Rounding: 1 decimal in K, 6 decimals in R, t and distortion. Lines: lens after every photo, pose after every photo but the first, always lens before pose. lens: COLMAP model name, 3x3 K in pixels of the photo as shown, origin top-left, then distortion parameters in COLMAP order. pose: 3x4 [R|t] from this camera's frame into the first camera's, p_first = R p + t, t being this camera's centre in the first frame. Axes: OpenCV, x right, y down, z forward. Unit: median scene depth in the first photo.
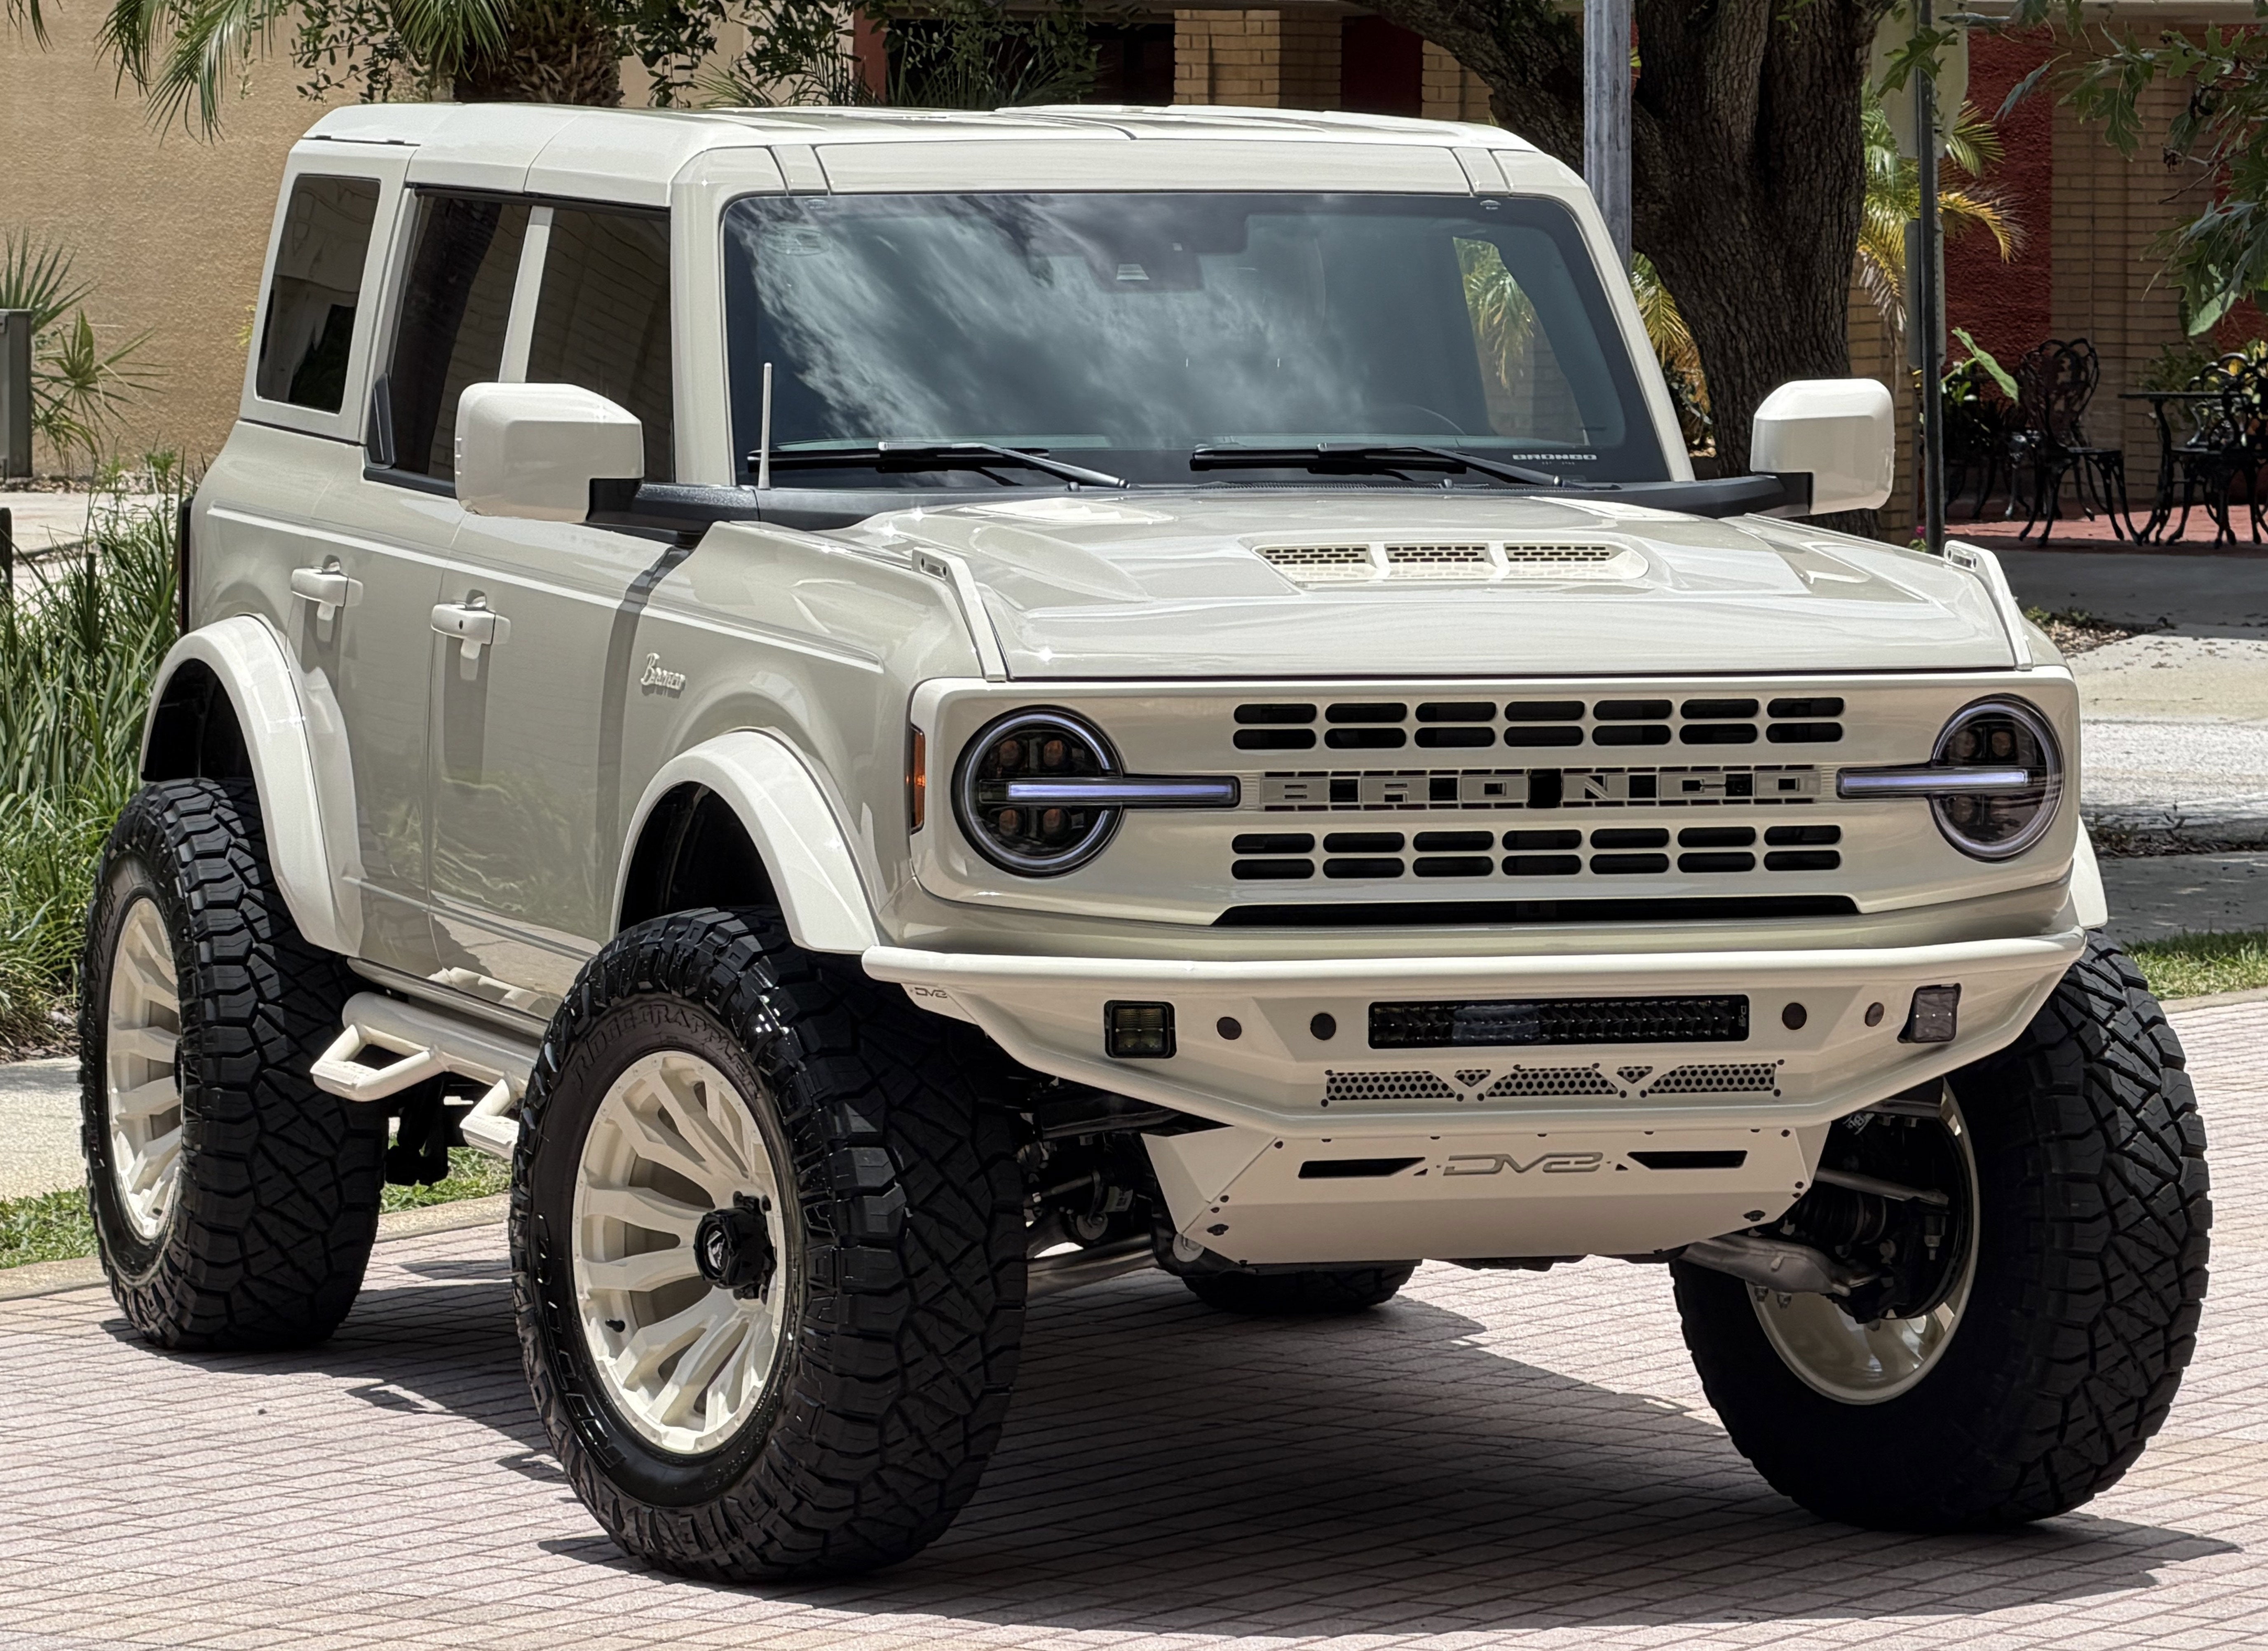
lens RADIAL K [[11764.1, 0, 1134.0], [0, 11764.1, 674.8], [0, 0, 1]] dist [0.166192, 1.439942]
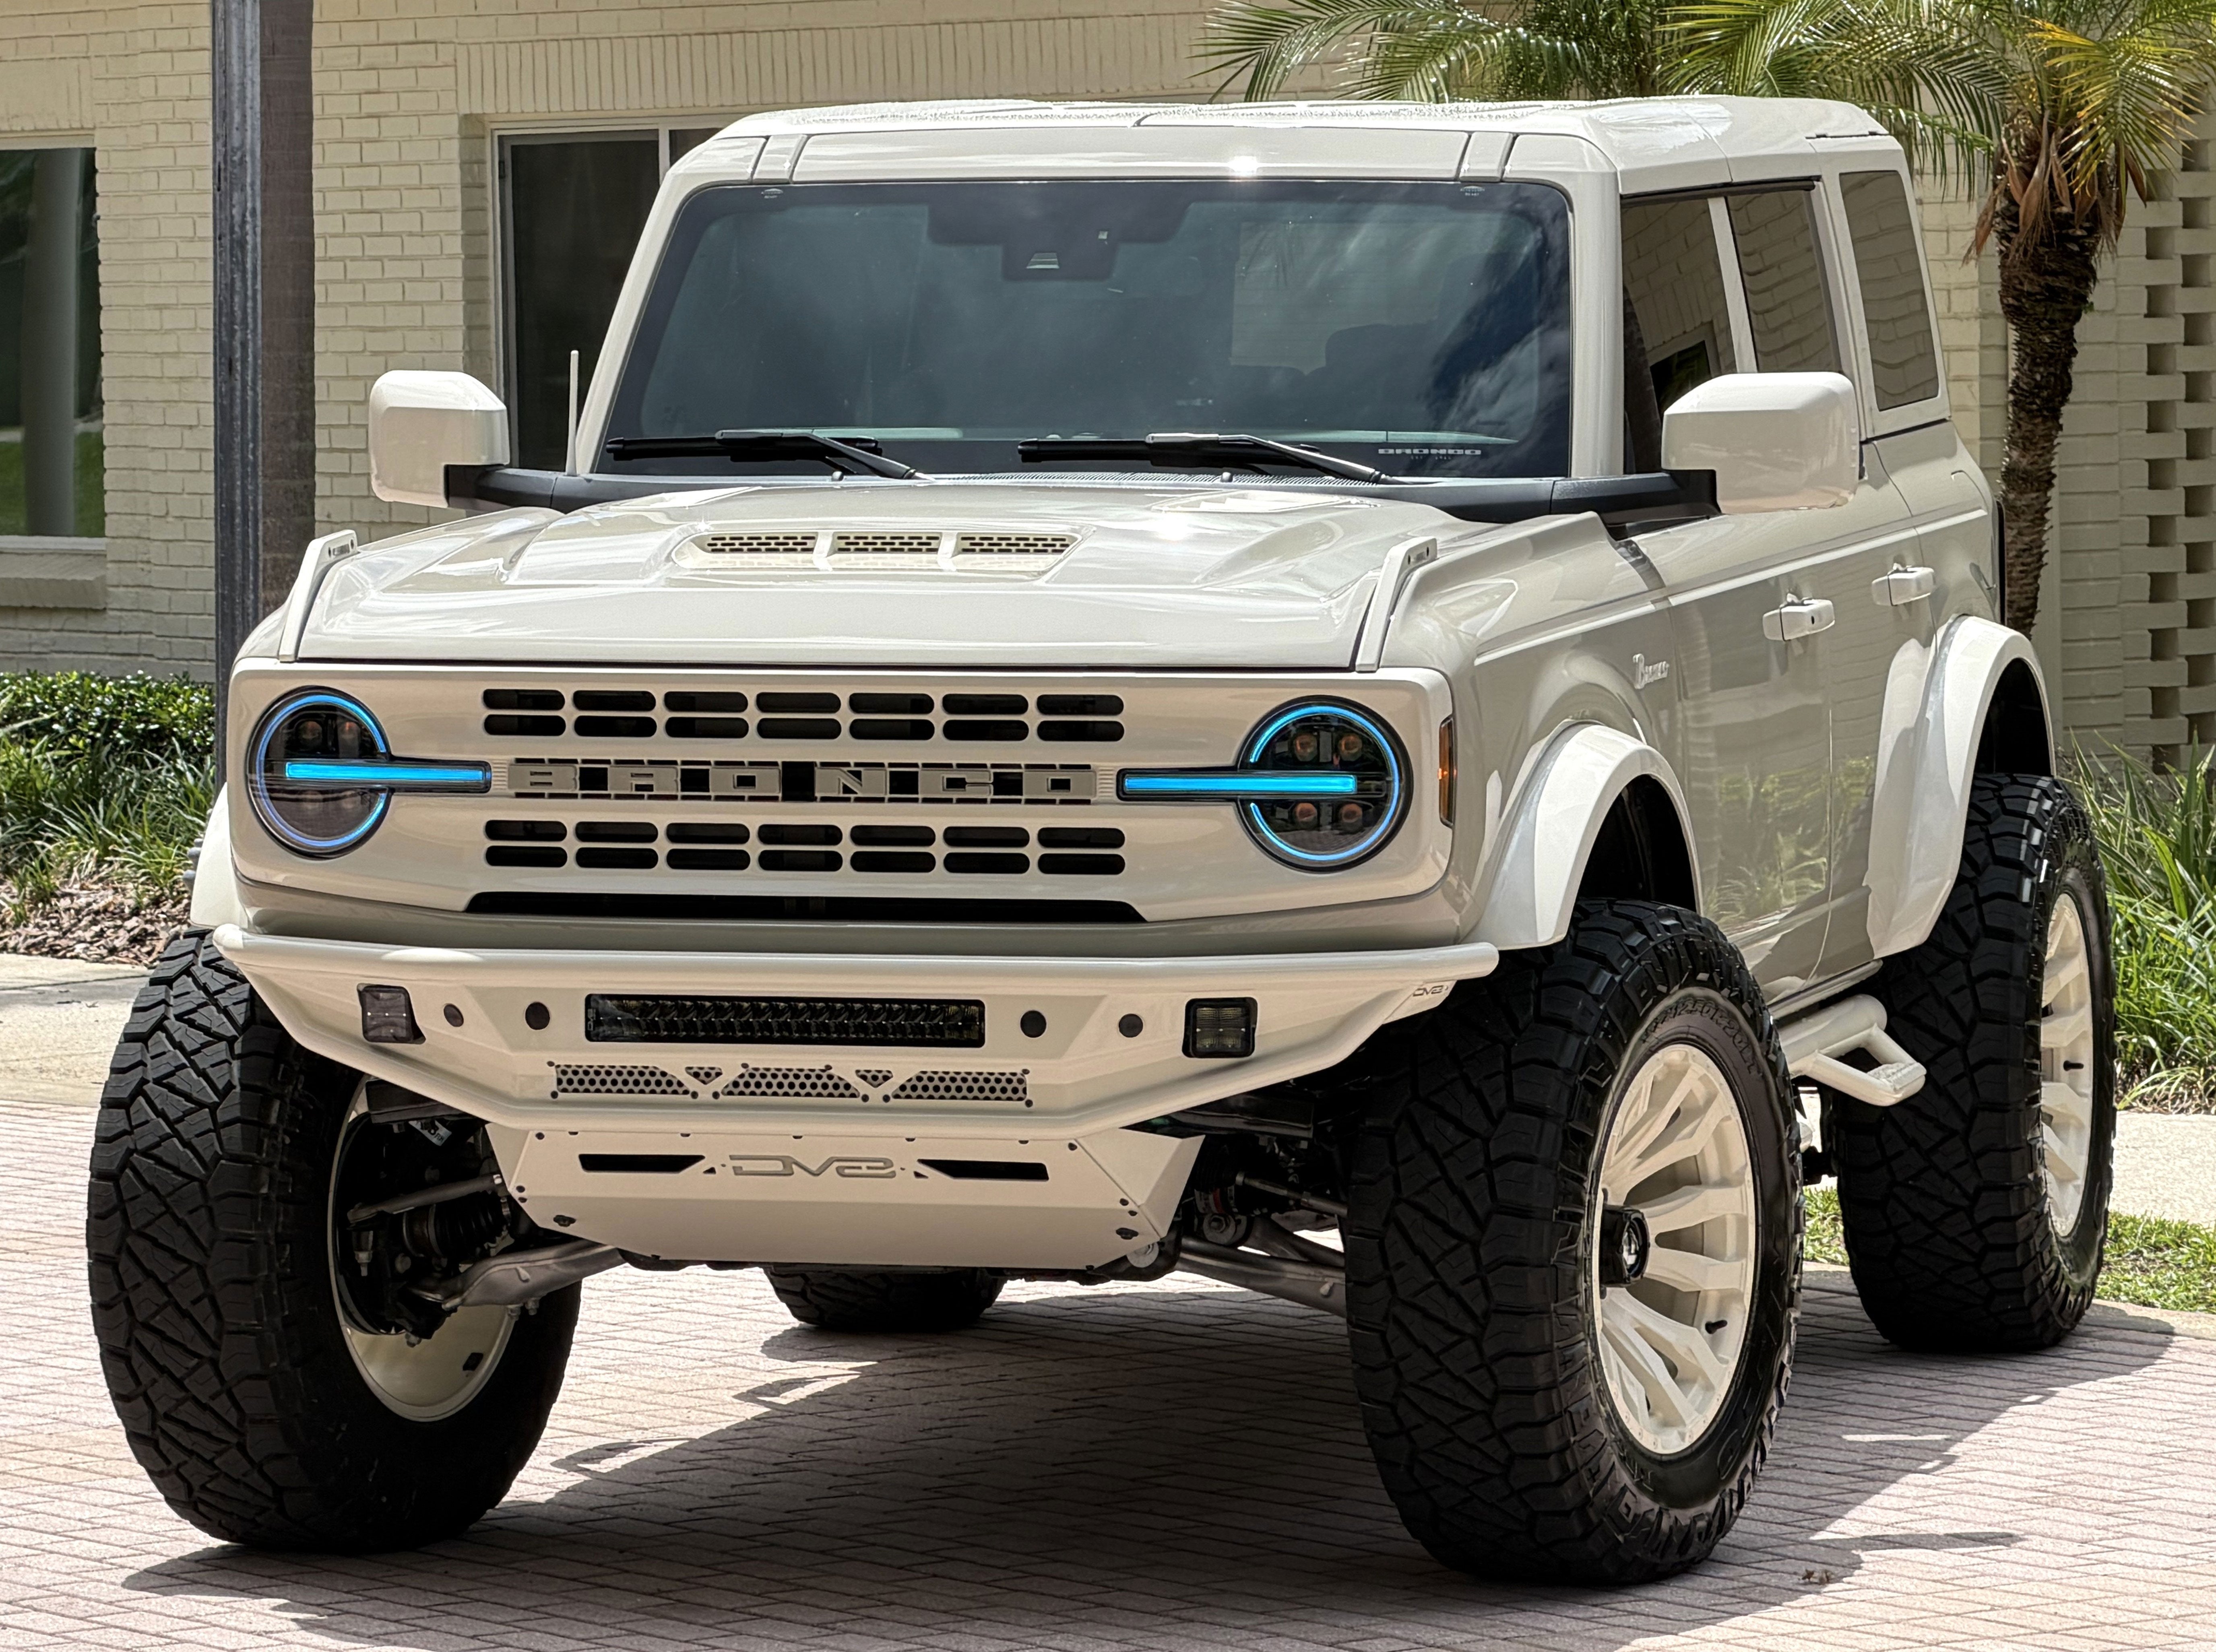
lens RADIAL K [[11516.1, 0, 1117.1], [0, 11516.1, 504.8], [0, 0, 1]] dist [0.225398, -5.736671]
pose [[0.842823, 0.009228, -0.538111, 0.569234], [-0.019608, 0.999716, -0.013567, -0.000895], [0.537833, 0.021986, 0.842765, 0.206519]]
